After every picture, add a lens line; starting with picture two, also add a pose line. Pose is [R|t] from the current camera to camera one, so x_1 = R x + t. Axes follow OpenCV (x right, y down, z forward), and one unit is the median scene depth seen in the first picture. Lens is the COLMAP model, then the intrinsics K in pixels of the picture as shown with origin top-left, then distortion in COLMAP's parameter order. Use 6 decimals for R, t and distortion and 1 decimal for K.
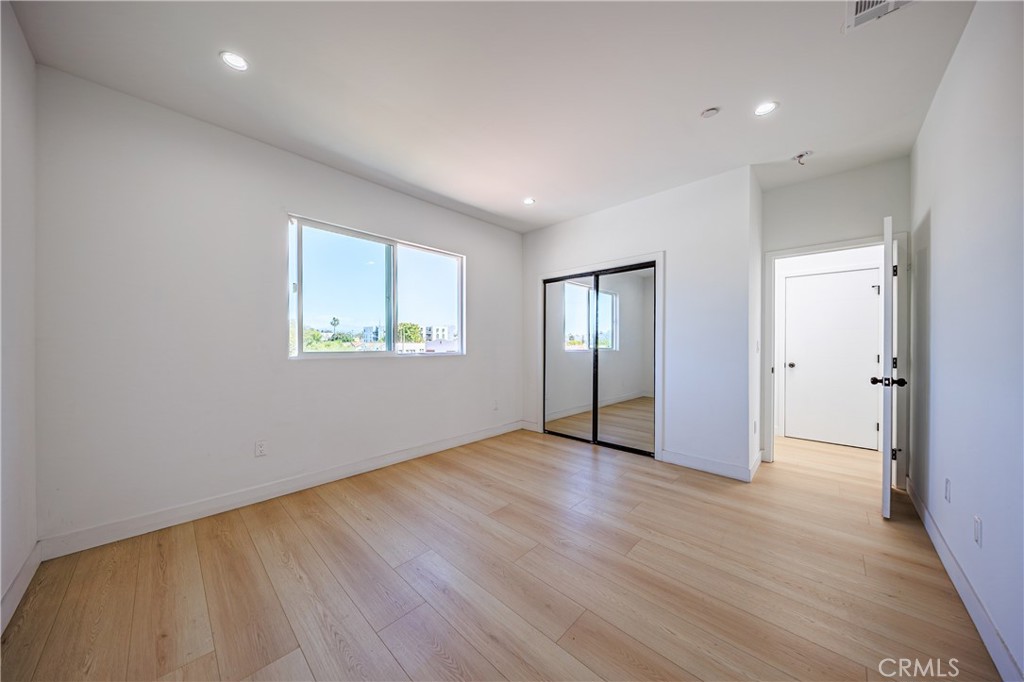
lens RADIAL K [[325.1, 0, 517.7], [0, 325.1, 343.3], [0, 0, 1]] dist [0.000831, 0.000074]
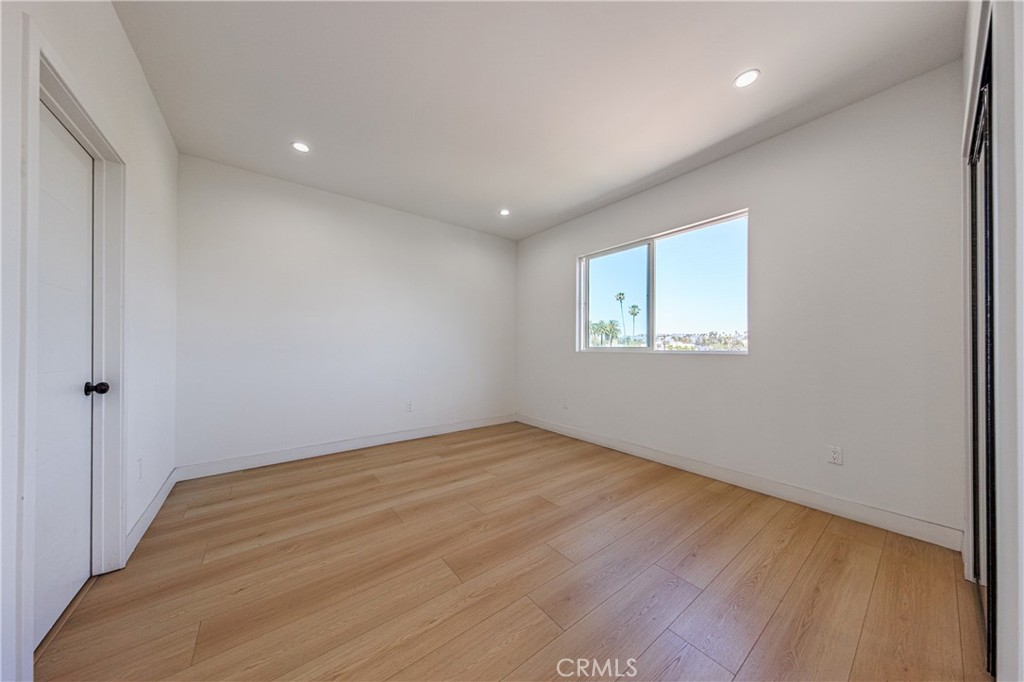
lens RADIAL K [[325.1, 0, 517.7], [0, 325.1, 343.3], [0, 0, 1]] dist [0.000831, 0.000074]
pose [[-0.140676, -0.011050, -0.989994, 0.801245], [-0.003938, 0.999936, -0.010601, 0.027576], [0.990048, 0.002407, -0.140711, 0.875532]]
